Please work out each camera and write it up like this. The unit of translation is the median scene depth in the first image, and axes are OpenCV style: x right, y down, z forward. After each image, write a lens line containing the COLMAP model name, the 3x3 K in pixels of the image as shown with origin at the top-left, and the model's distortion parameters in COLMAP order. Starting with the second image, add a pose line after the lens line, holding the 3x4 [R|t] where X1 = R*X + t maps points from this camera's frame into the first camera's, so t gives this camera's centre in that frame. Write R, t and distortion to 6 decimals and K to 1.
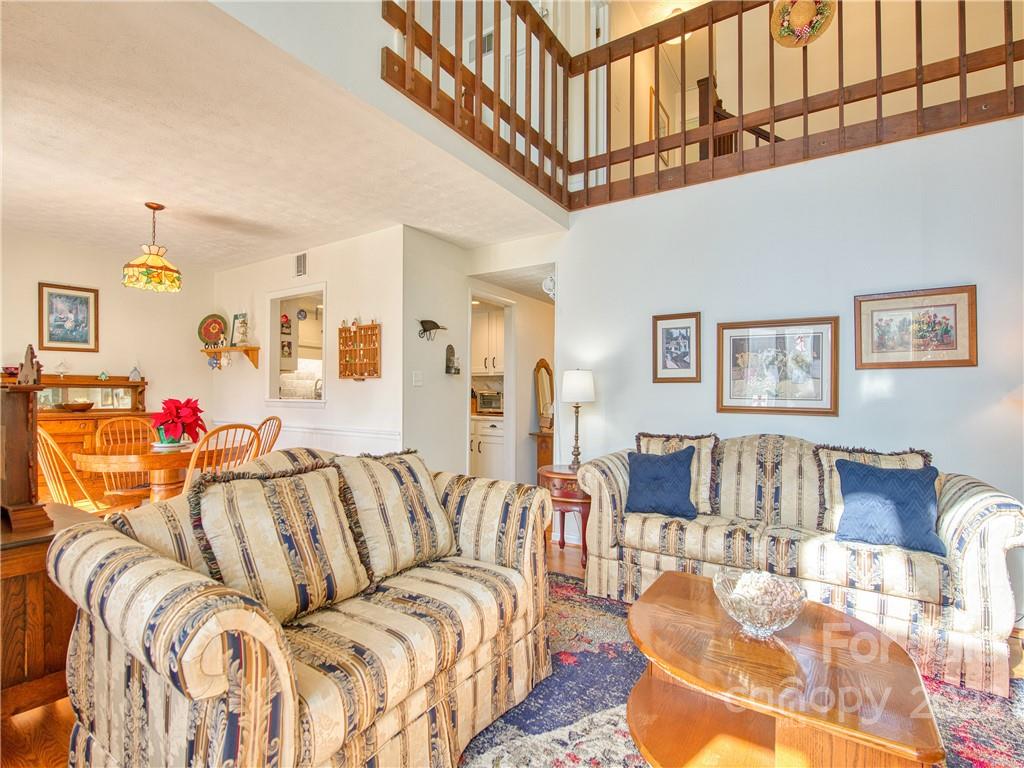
lens RADIAL K [[504.8, 0, 501.8], [0, 504.8, 378.0], [0, 0, 1]] dist [0.010566, -0.003165]
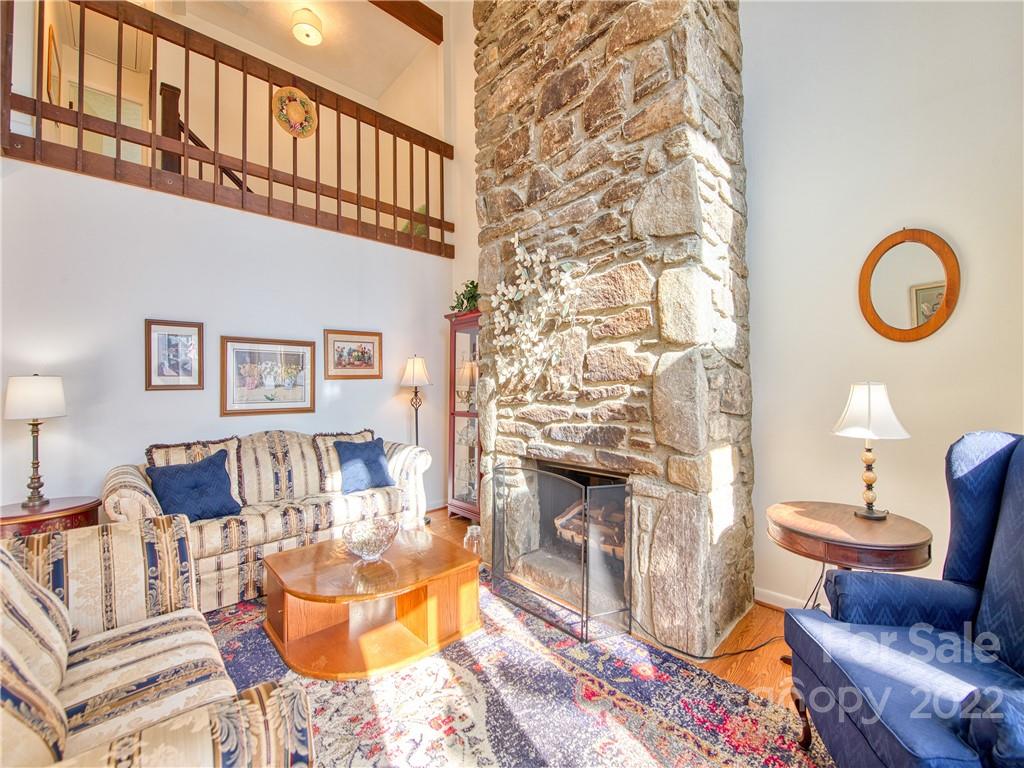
lens RADIAL K [[422.2, 0, 505.8], [0, 422.2, 384.6], [0, 0, 1]] dist [-0.017590, 0.001975]
pose [[0.238975, 0.002692, 0.971022, -0.331530], [0.004131, 0.999984, -0.003789, 0.004064], [-0.971017, 0.004917, 0.238960, 0.197345]]
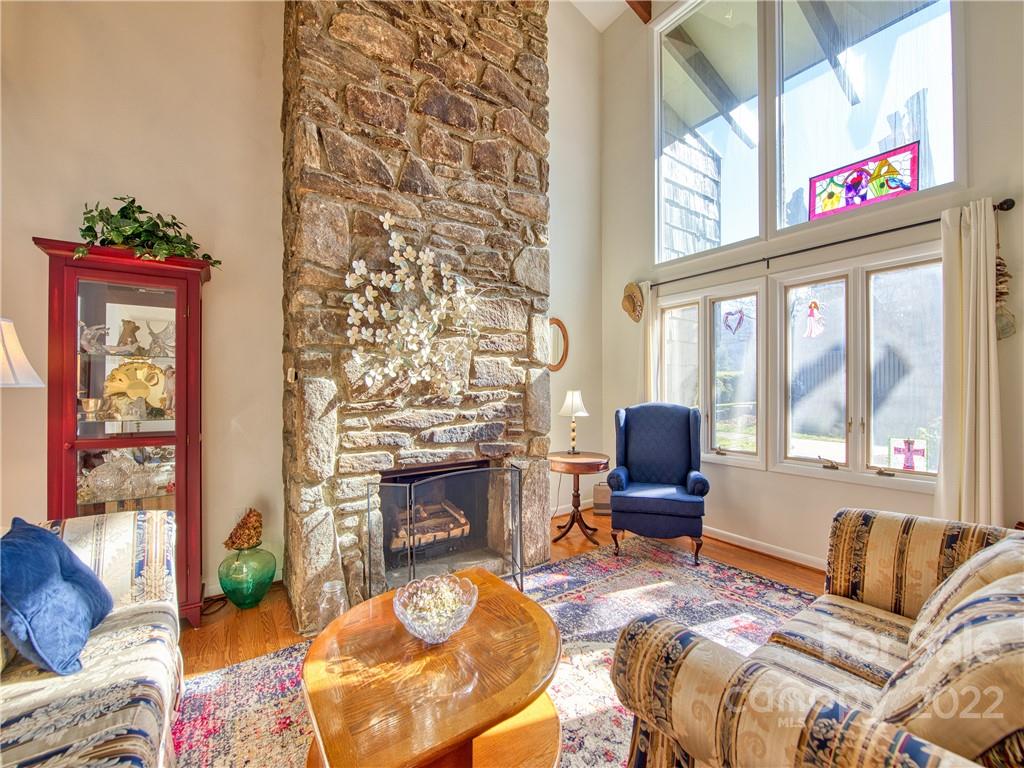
lens RADIAL K [[422.2, 0, 504.7], [0, 422.2, 390.2], [0, 0, 1]] dist [-0.017590, 0.001975]
pose [[-0.931134, -0.000645, 0.364677, 0.041445], [-0.002495, 0.999986, -0.004604, 0.007003], [-0.364669, -0.005197, -0.931123, 0.985838]]
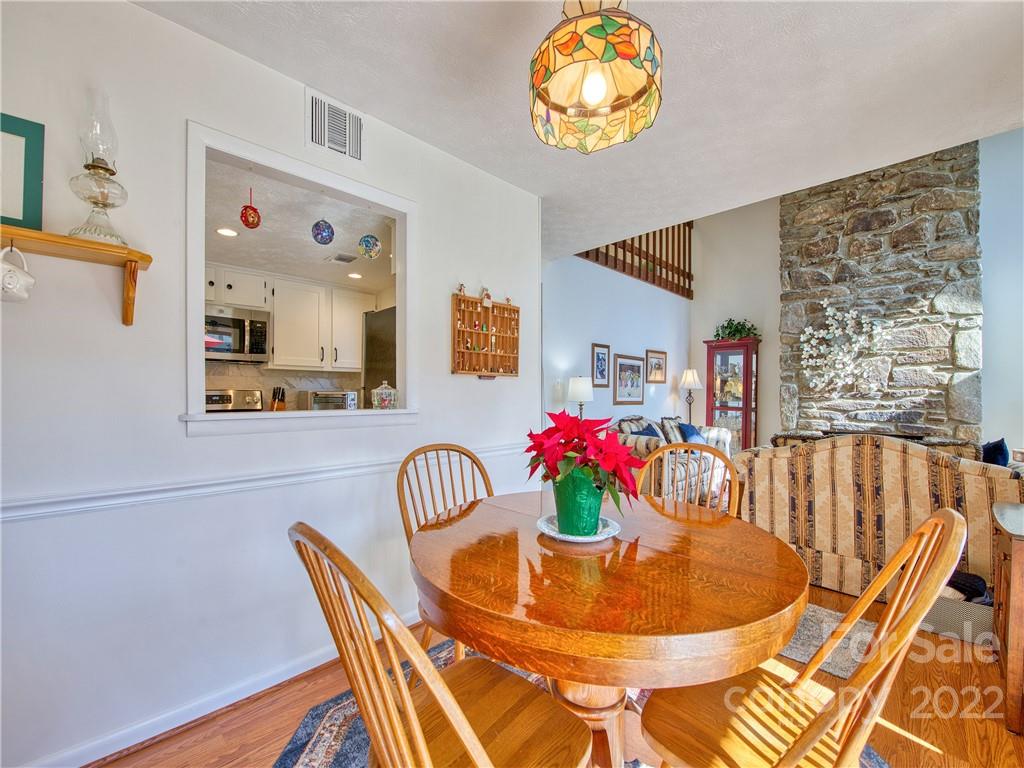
lens RADIAL K [[422.2, 0, 511.2], [0, 422.2, 394.1], [0, 0, 1]] dist [-0.017590, 0.001975]
pose [[0.230490, 0.002459, 0.973071, -1.131993], [-0.015924, 0.999872, 0.001246, 0.035952], [-0.972944, -0.015783, 0.230500, 1.087666]]
